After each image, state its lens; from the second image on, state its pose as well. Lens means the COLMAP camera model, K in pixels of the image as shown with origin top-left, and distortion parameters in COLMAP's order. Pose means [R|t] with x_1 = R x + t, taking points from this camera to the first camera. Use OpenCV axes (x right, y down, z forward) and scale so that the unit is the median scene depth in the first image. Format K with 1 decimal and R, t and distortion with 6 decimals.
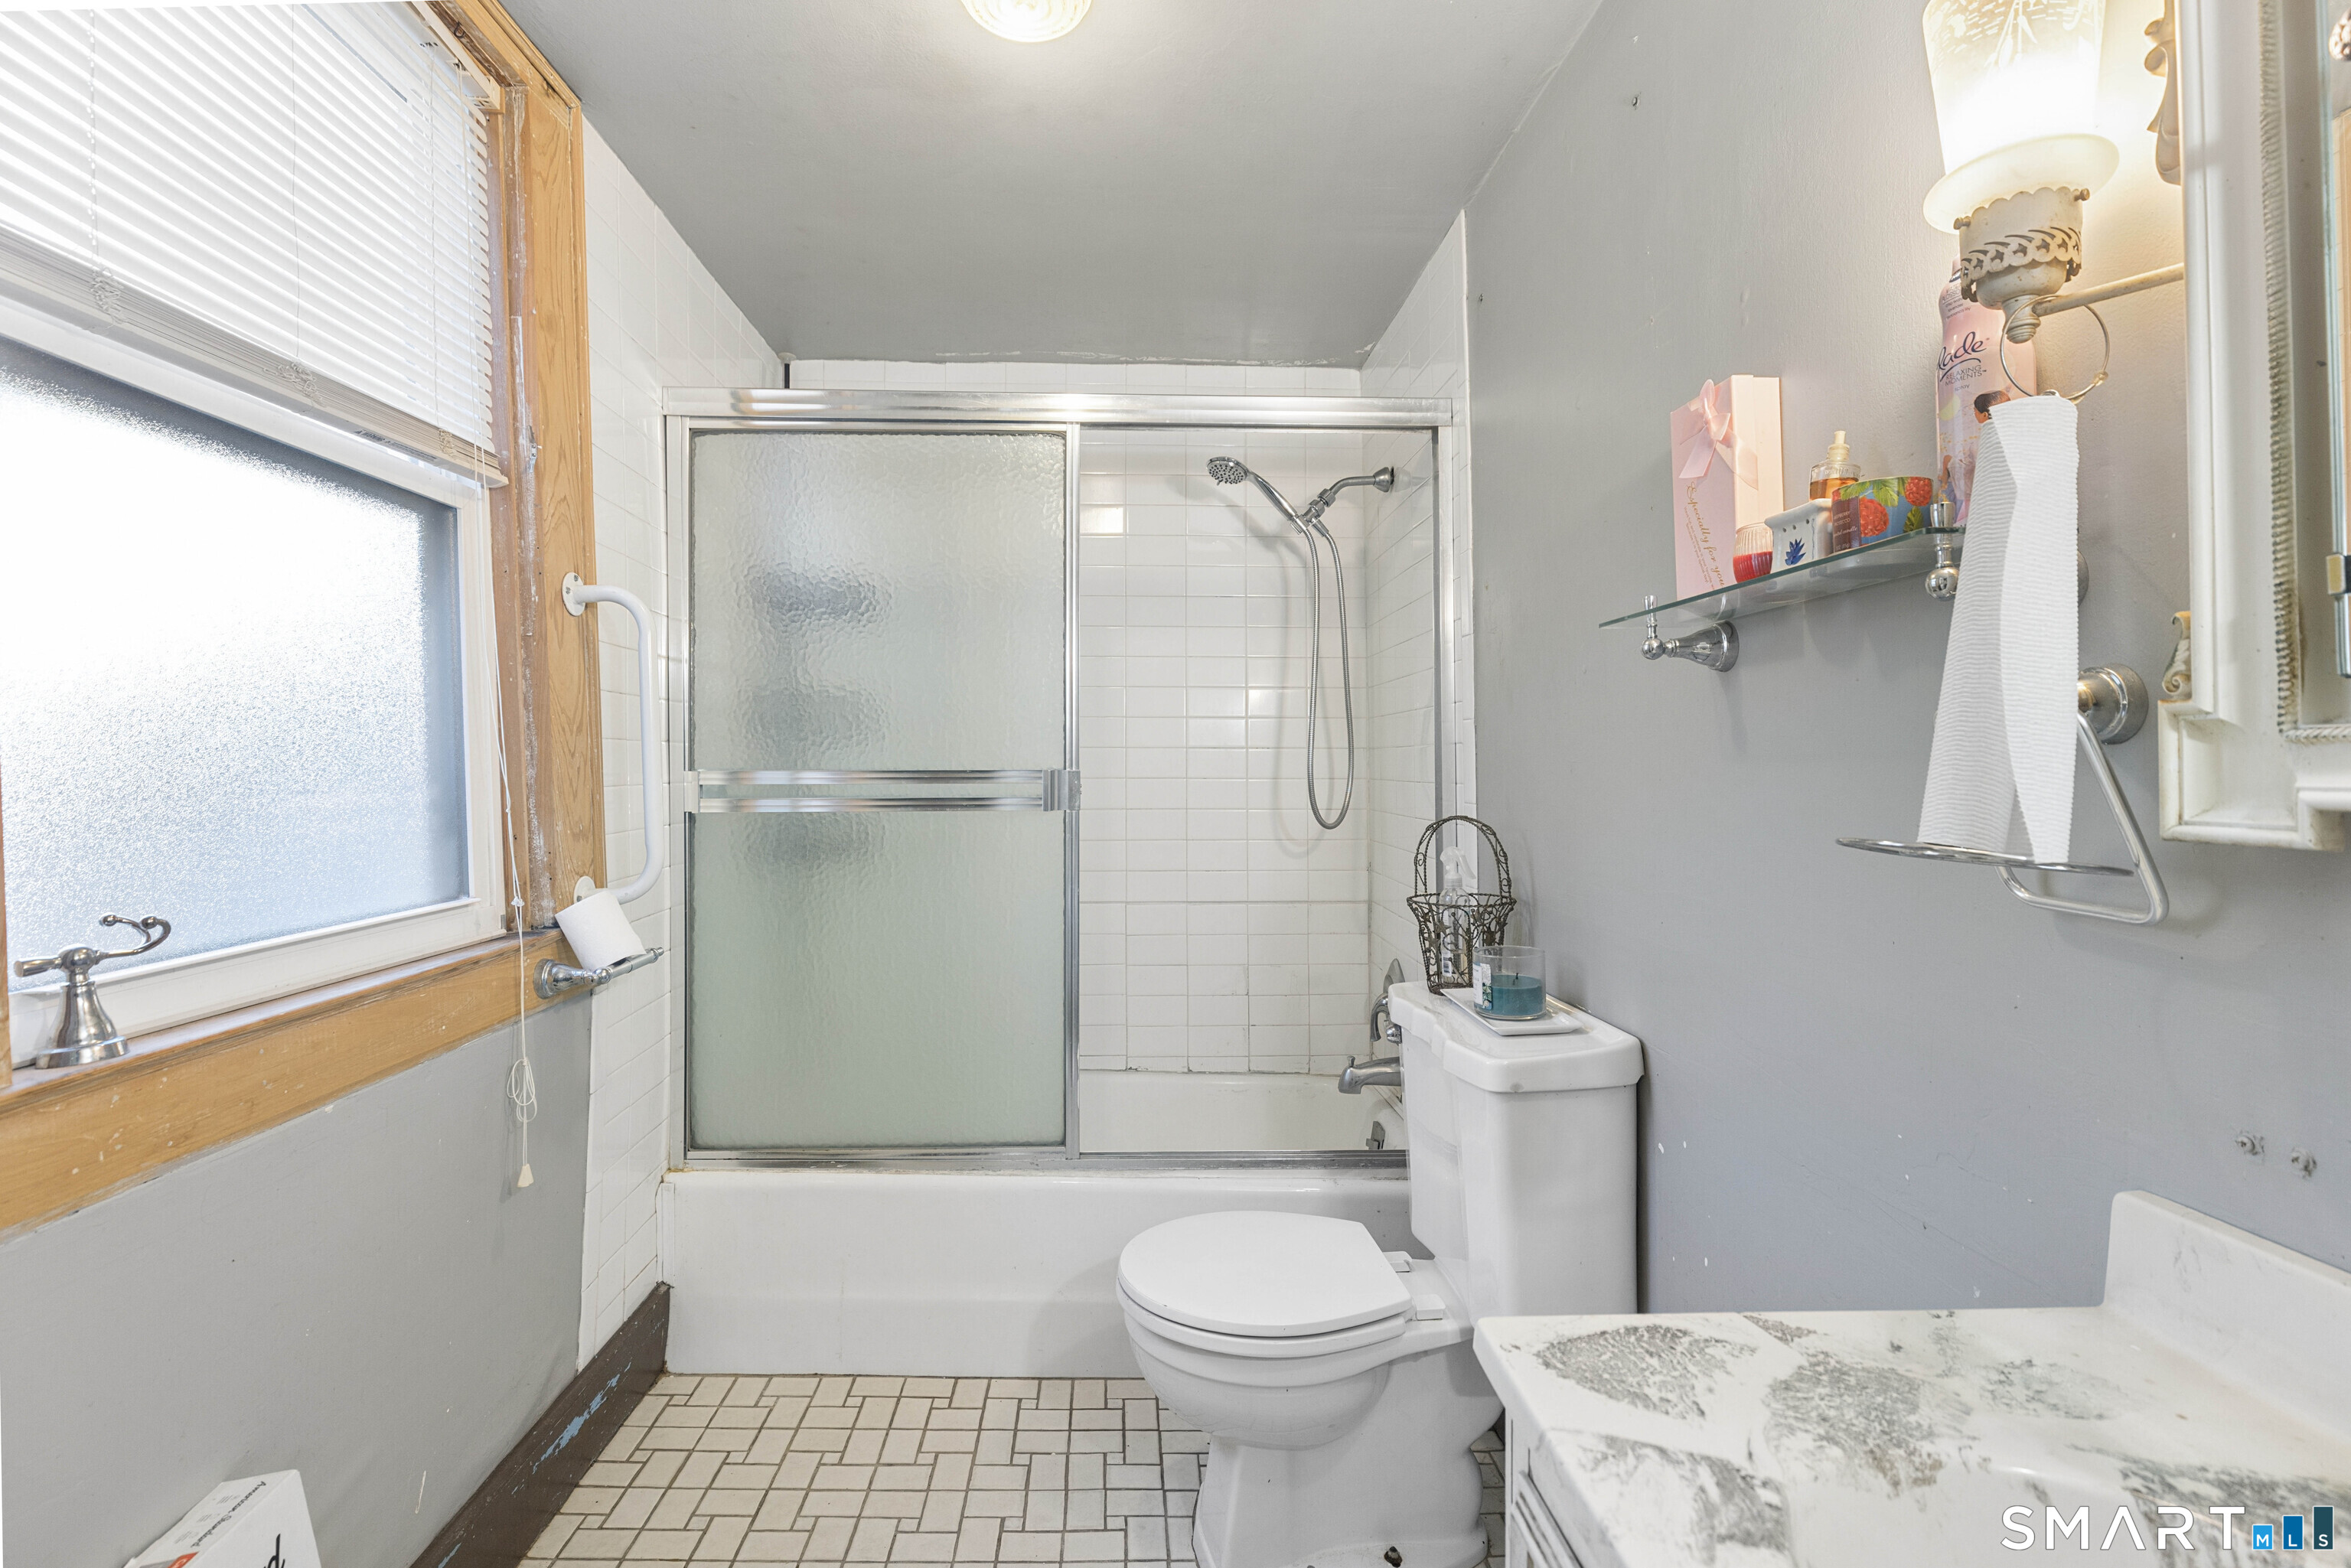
lens RADIAL K [[1087.4, 0, 1170.2], [0, 1087.4, 757.8], [0, 0, 1]] dist [0.002256, -0.001829]
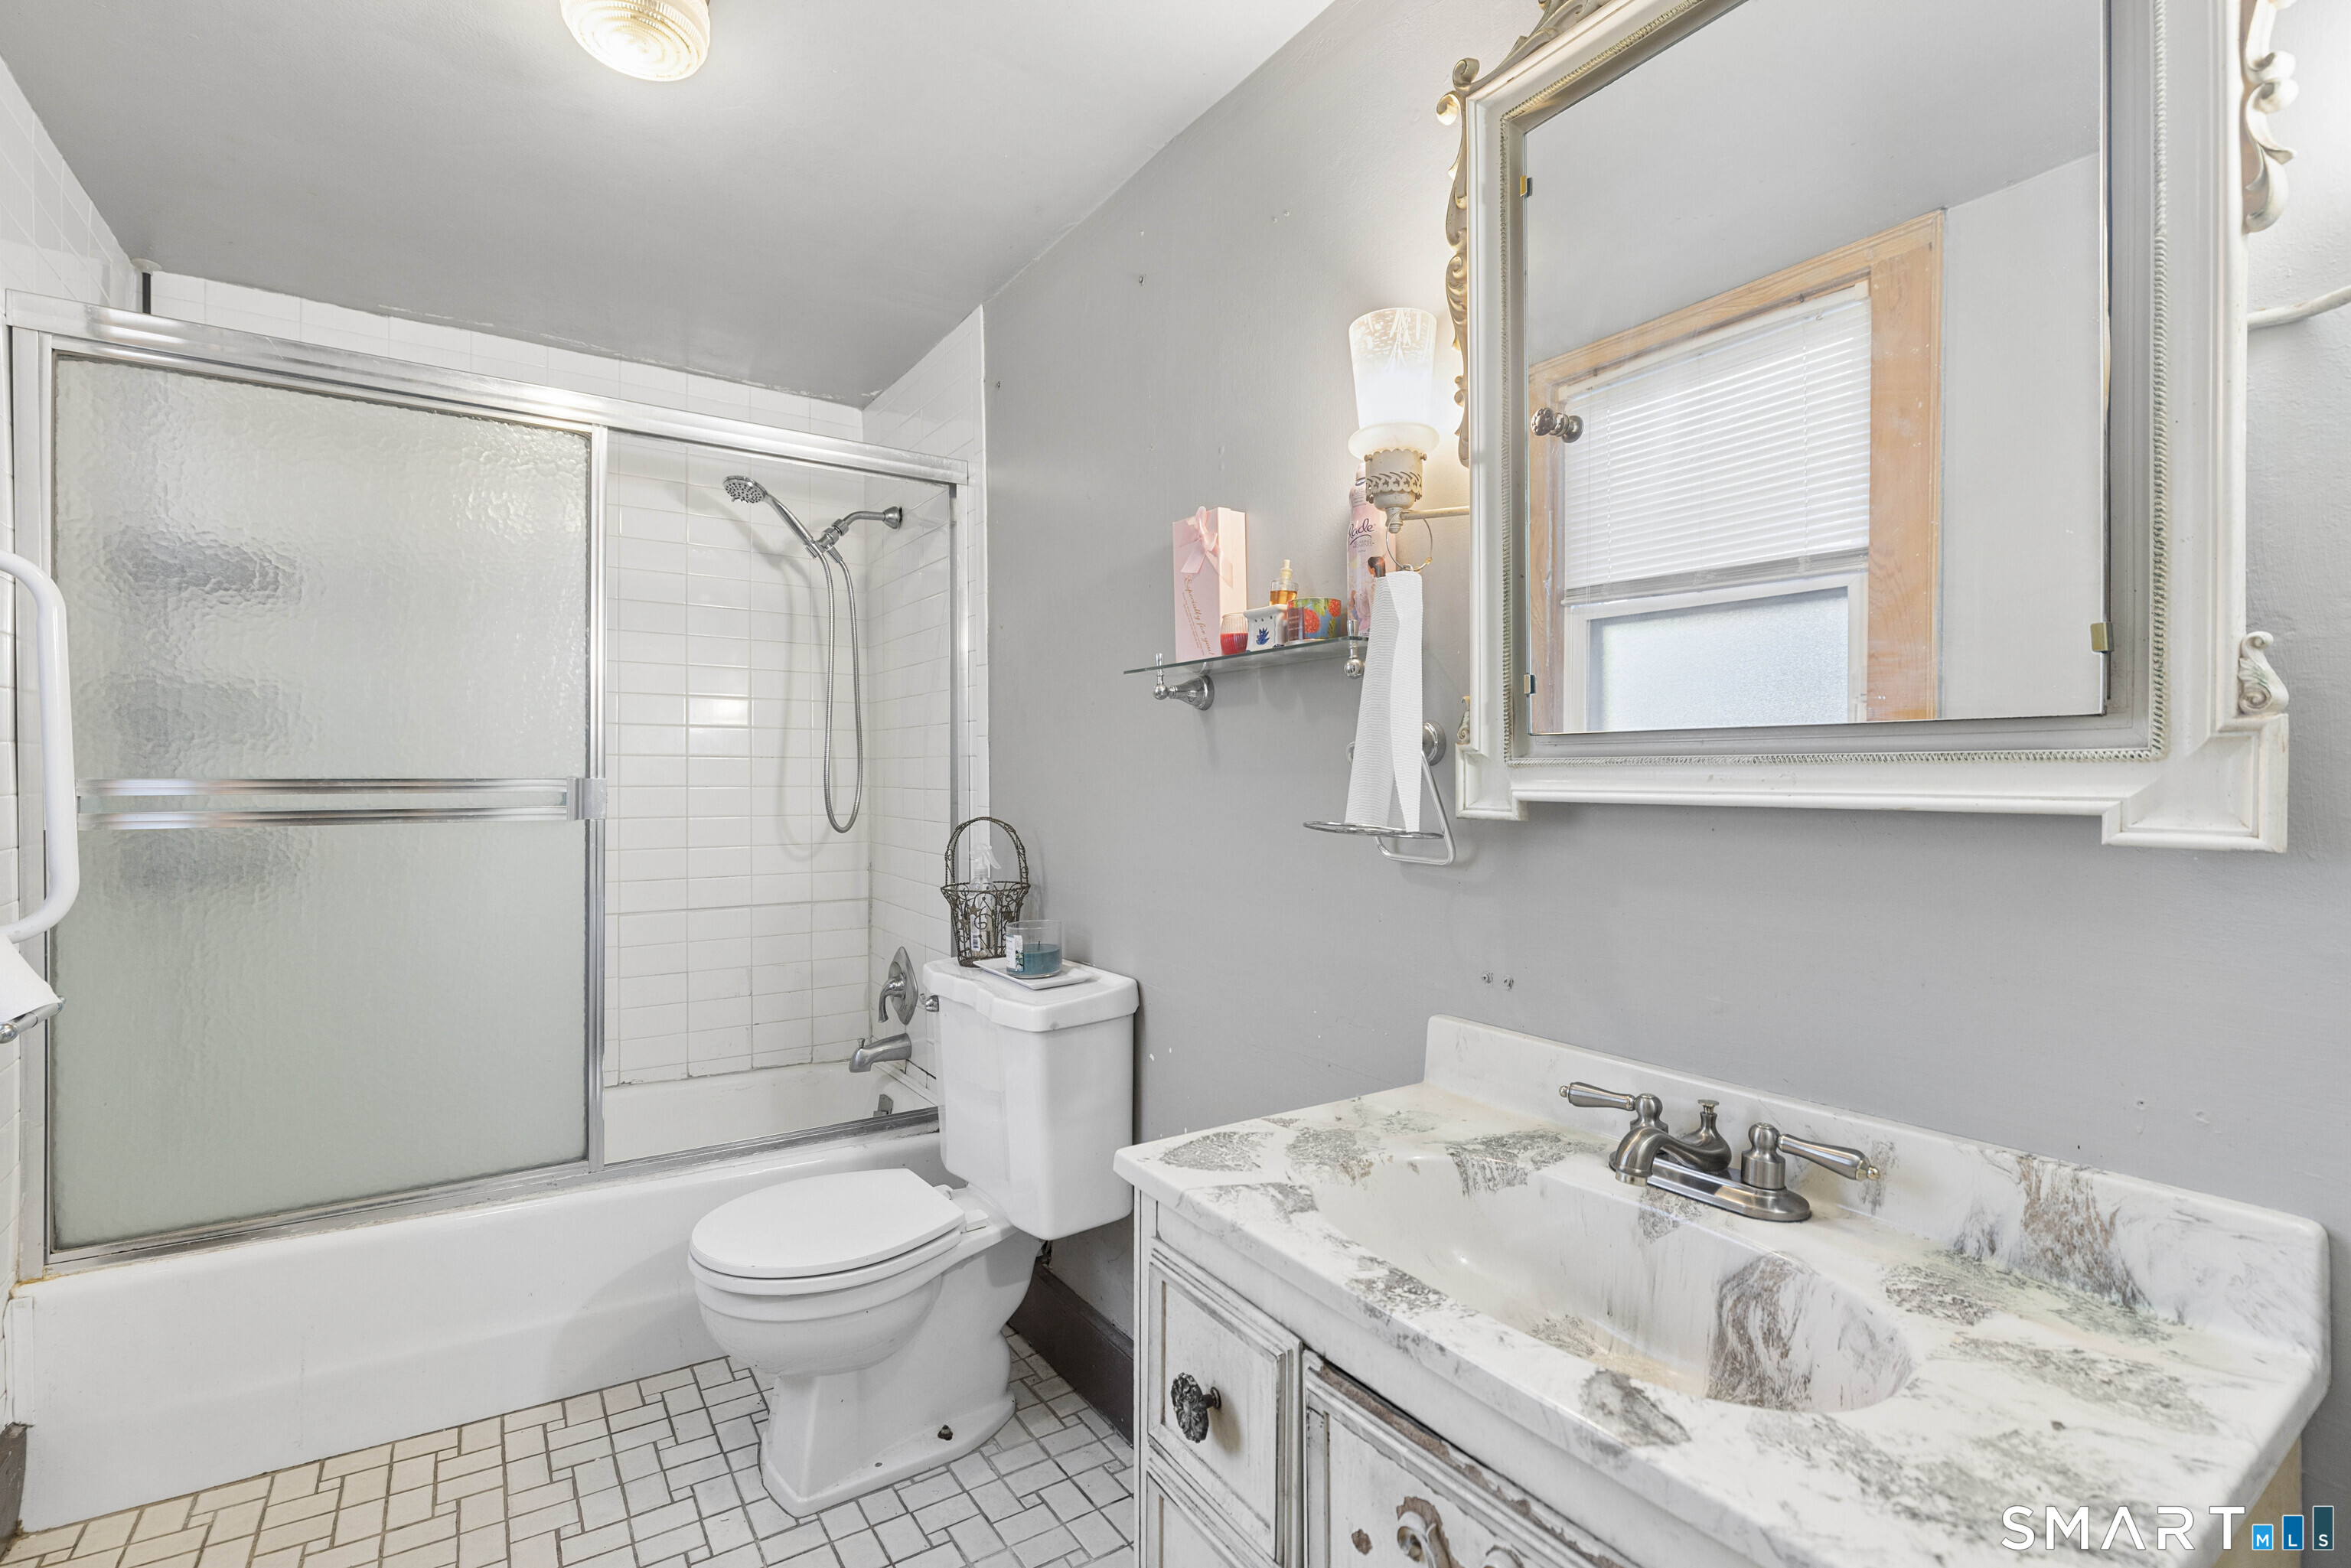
lens RADIAL K [[1057.7, 0, 1180.0], [0, 1057.7, 776.8], [0, 0, 1]] dist [0.005885, -0.000990]
pose [[0.853190, 0.002014, 0.521597, -0.191328], [-0.007427, 0.999938, 0.008288, -0.003034], [-0.521548, -0.010945, 0.853152, -0.130370]]
